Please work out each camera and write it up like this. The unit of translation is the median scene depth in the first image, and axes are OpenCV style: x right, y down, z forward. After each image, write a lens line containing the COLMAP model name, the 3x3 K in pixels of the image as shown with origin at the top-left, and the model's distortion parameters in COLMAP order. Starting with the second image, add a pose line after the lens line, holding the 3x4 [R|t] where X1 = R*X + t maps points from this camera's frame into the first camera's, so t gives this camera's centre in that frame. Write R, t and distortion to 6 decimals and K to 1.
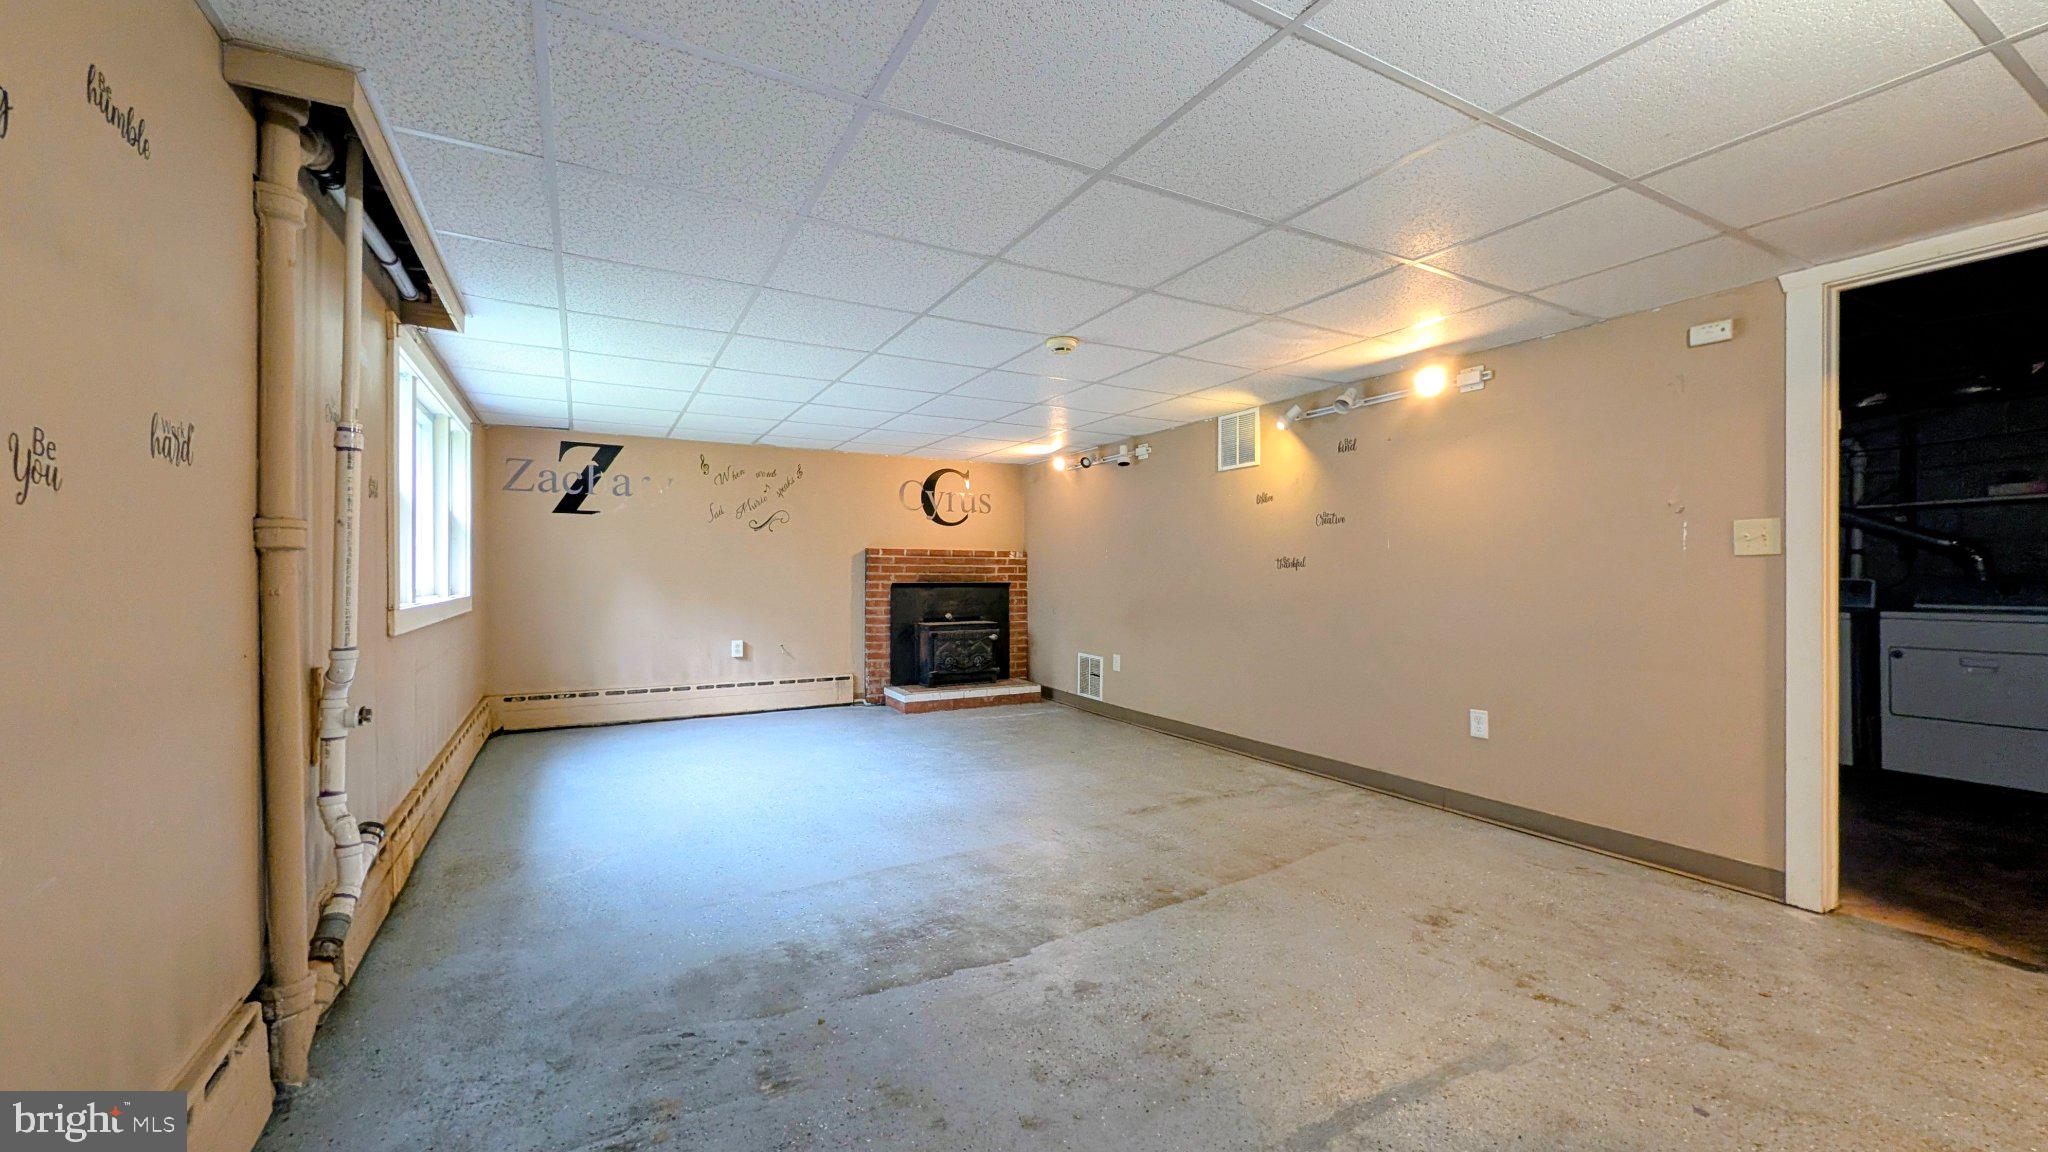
lens RADIAL K [[792.6, 0, 1024.0], [0, 792.6, 576.0], [0, 0, 1]] dist [0.000436, 0.000020]
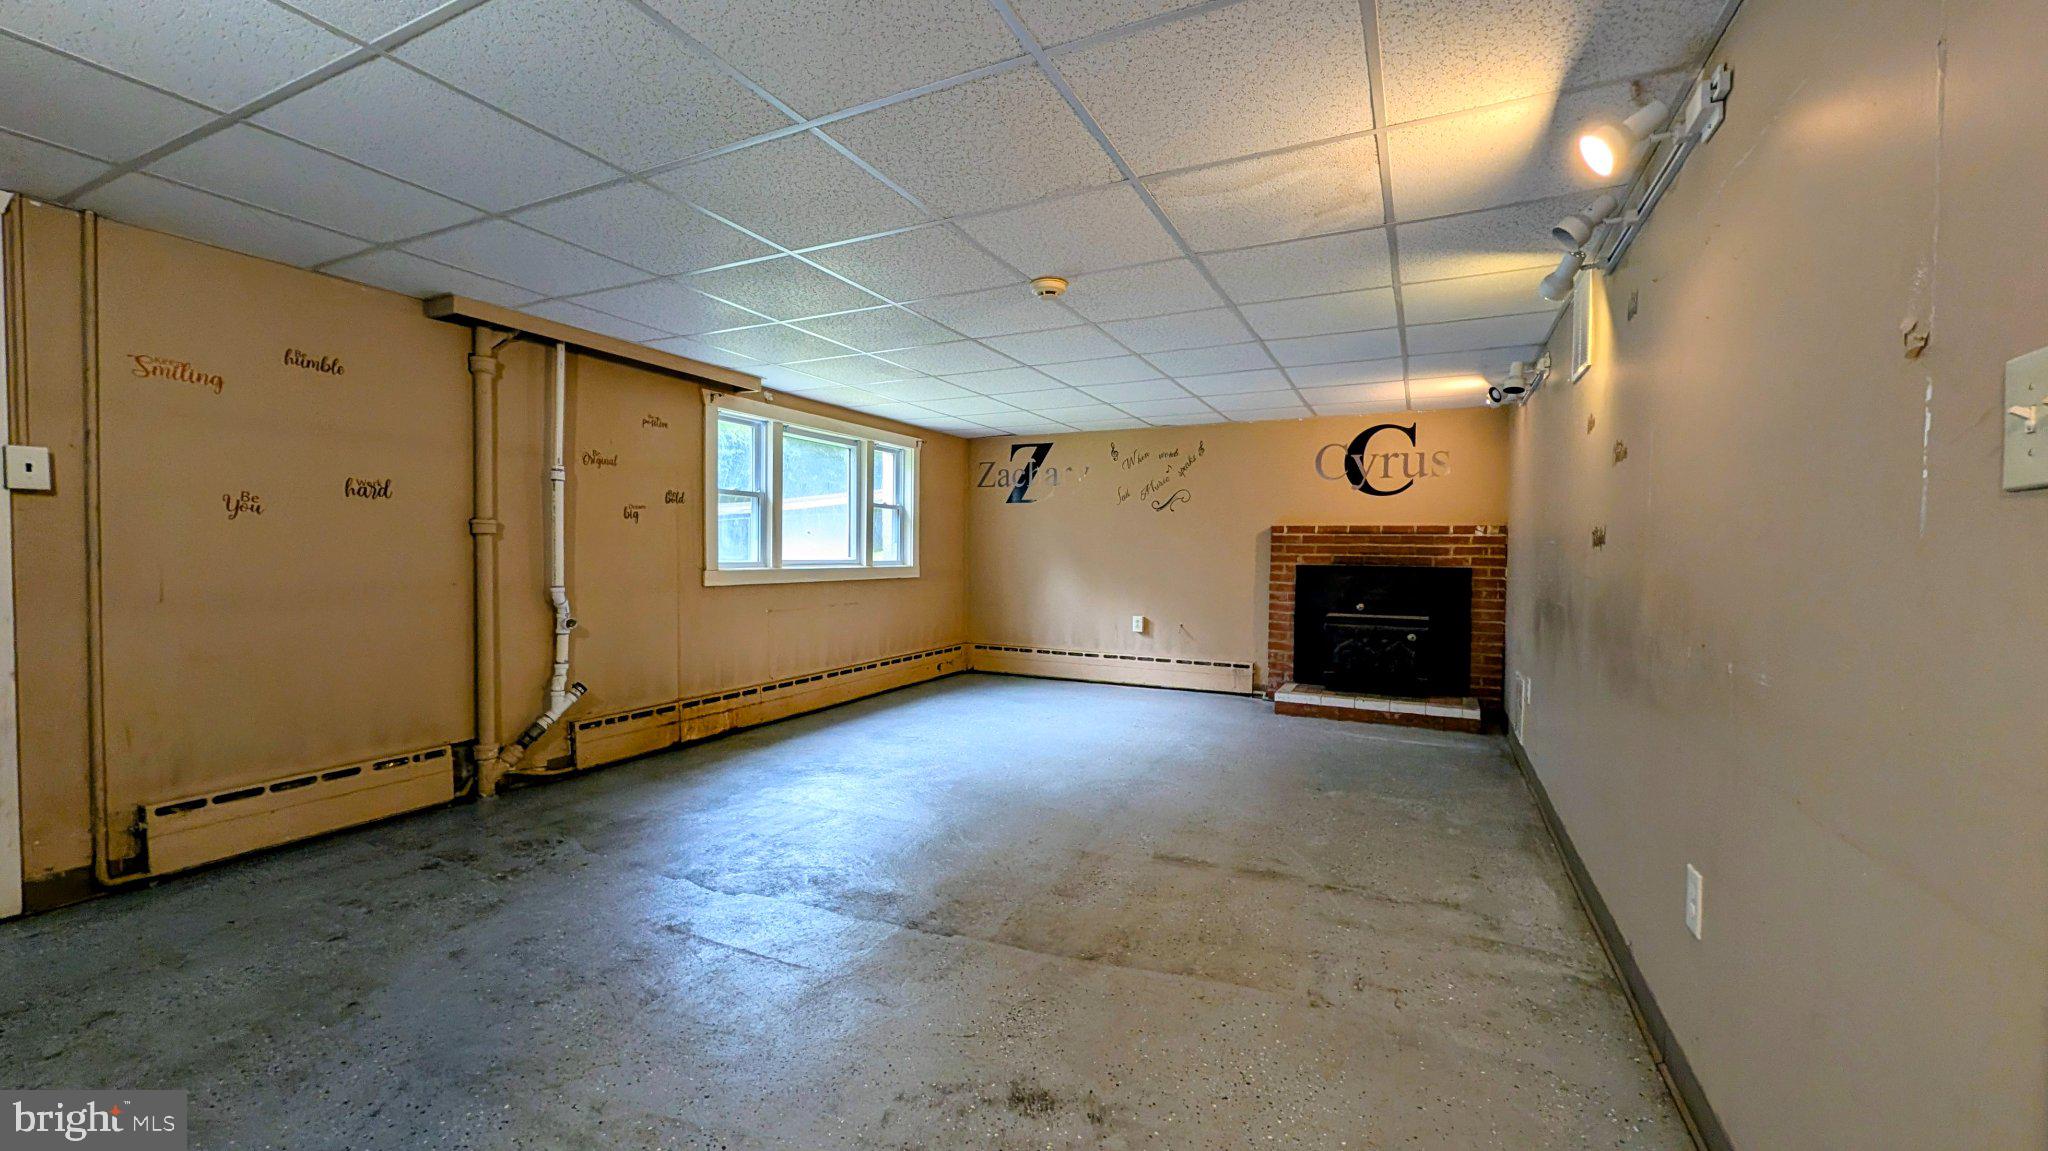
lens RADIAL K [[813.2, 0, 1024.0], [0, 813.2, 575.5], [0, 0, 1]] dist [0.001845, 0.000063]
pose [[0.566419, 0.029435, -0.823592, 0.405183], [-0.012367, 0.999553, 0.027219, -0.000314], [0.824025, -0.005232, 0.566530, 0.245069]]
